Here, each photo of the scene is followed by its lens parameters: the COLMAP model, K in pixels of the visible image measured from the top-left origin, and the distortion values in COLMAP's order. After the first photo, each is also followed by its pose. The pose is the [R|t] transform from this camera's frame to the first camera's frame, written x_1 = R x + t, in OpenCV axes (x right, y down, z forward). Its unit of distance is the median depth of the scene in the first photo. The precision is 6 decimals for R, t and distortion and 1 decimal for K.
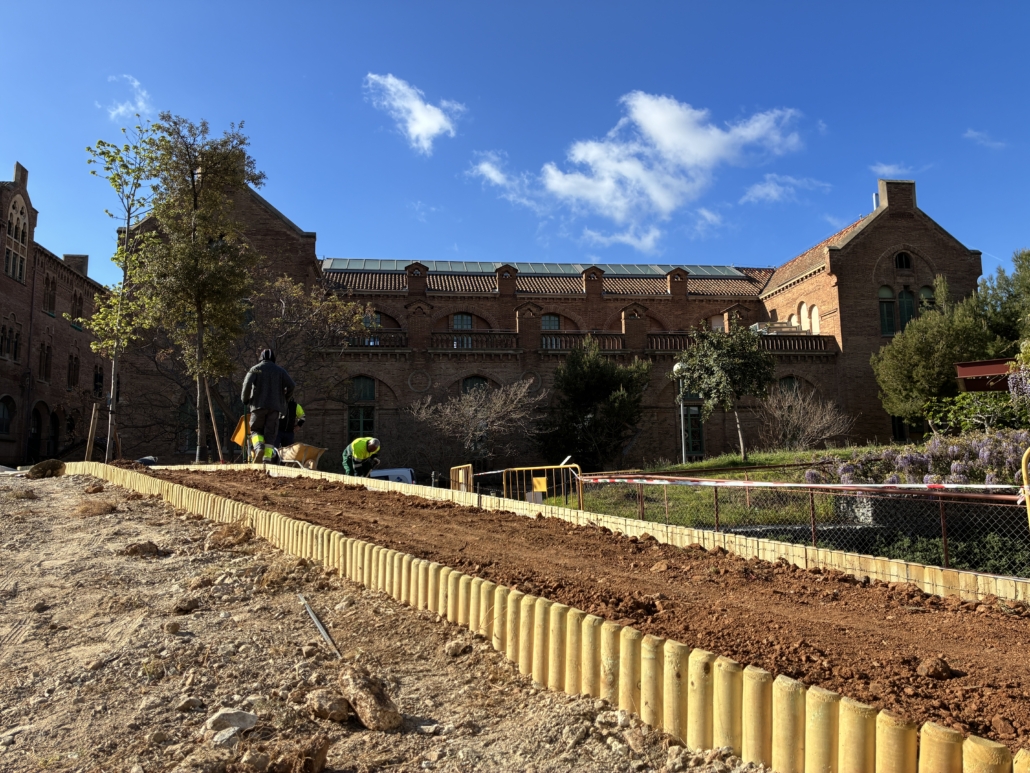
lens RADIAL K [[791.4, 0, 515.0], [0, 791.4, 386.5], [0, 0, 1]] dist [0.012229, 0.003988]
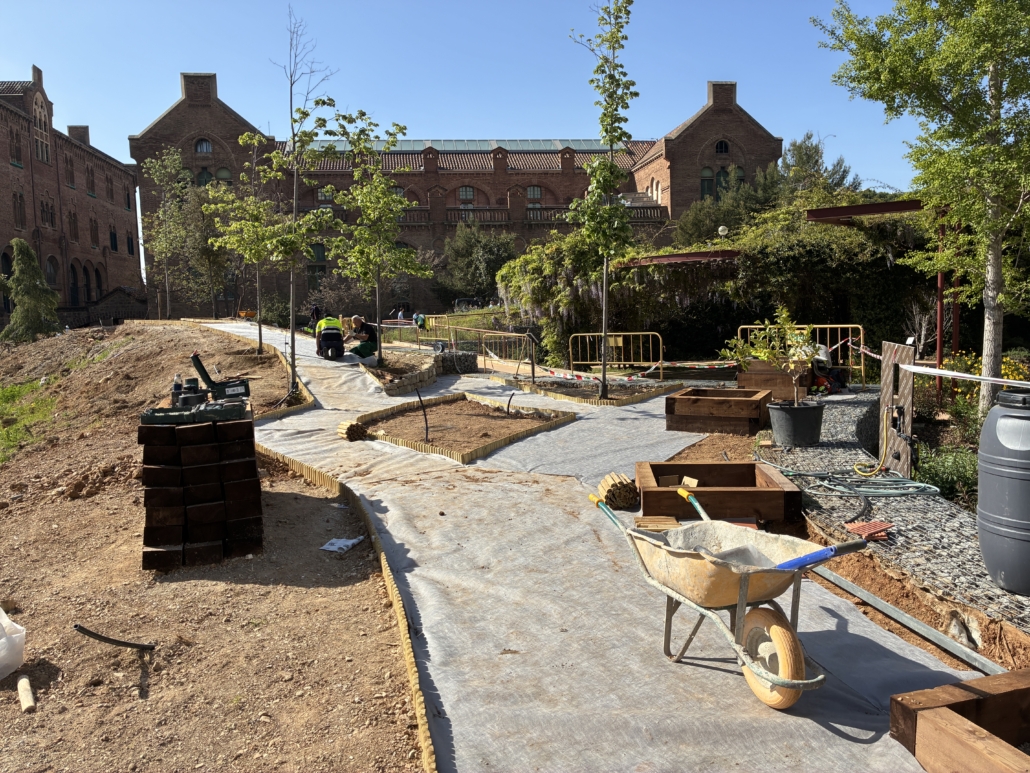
lens RADIAL K [[791.4, 0, 515.0], [0, 791.4, 386.5], [0, 0, 1]] dist [0.012229, 0.003988]
pose [[0.999926, -0.012080, 0.001345, 0.119550], [0.011522, 0.977293, 0.211579, -0.045526], [-0.003870, -0.211548, 0.977360, -0.325977]]
